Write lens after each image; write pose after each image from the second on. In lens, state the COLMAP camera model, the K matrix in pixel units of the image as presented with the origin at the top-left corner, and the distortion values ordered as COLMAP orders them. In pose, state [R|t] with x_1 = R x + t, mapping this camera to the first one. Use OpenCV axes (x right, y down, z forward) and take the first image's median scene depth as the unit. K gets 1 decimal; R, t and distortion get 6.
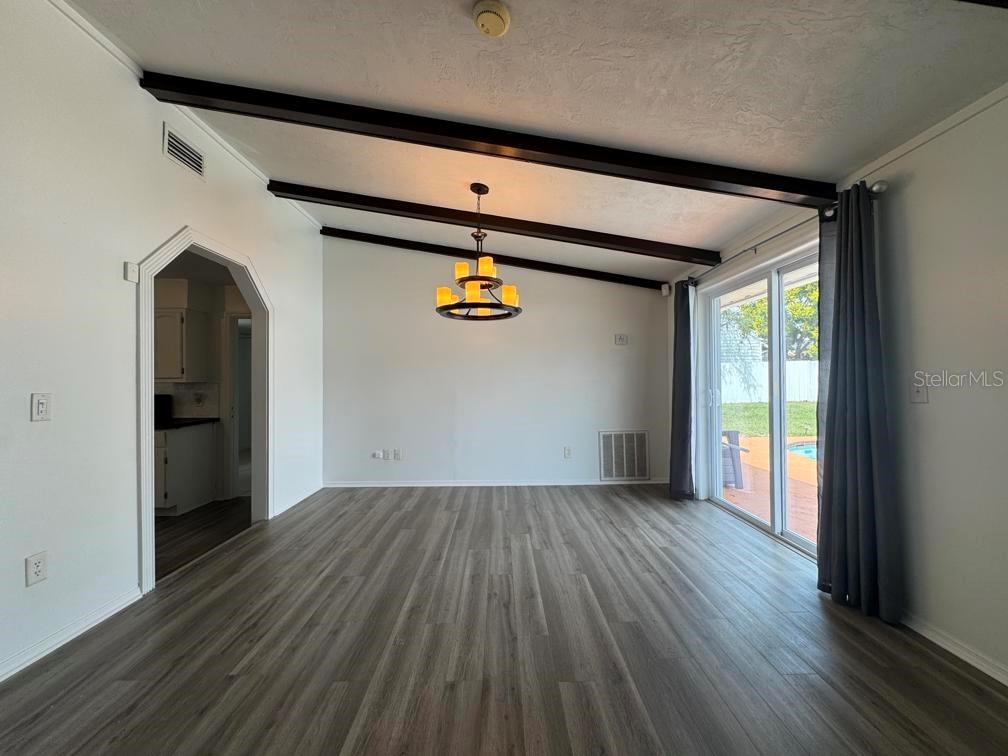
lens RADIAL K [[403.2, 0, 505.8], [0, 403.2, 375.4], [0, 0, 1]] dist [-0.006036, 0.000929]
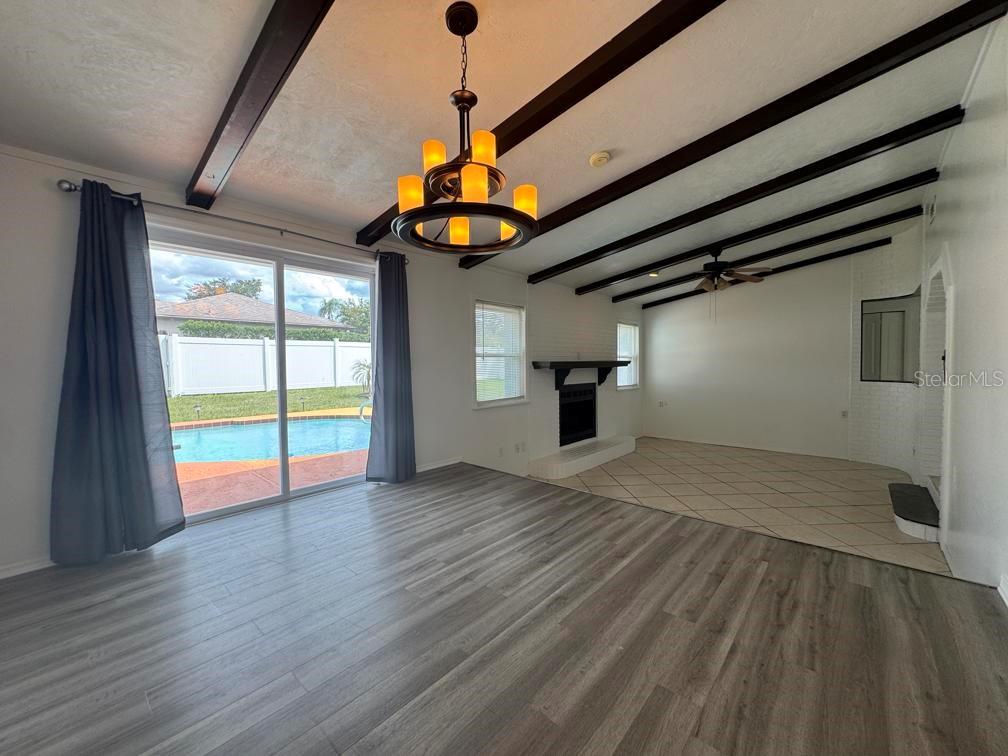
lens RADIAL K [[403.2, 0, 504.1], [0, 403.2, 377.4], [0, 0, 1]] dist [-0.006036, 0.000929]
pose [[-0.736677, -0.009809, 0.676173, -0.586994], [0.004214, 0.999809, 0.019095, 0.051471], [-0.676231, 0.016916, -0.736495, 1.618278]]
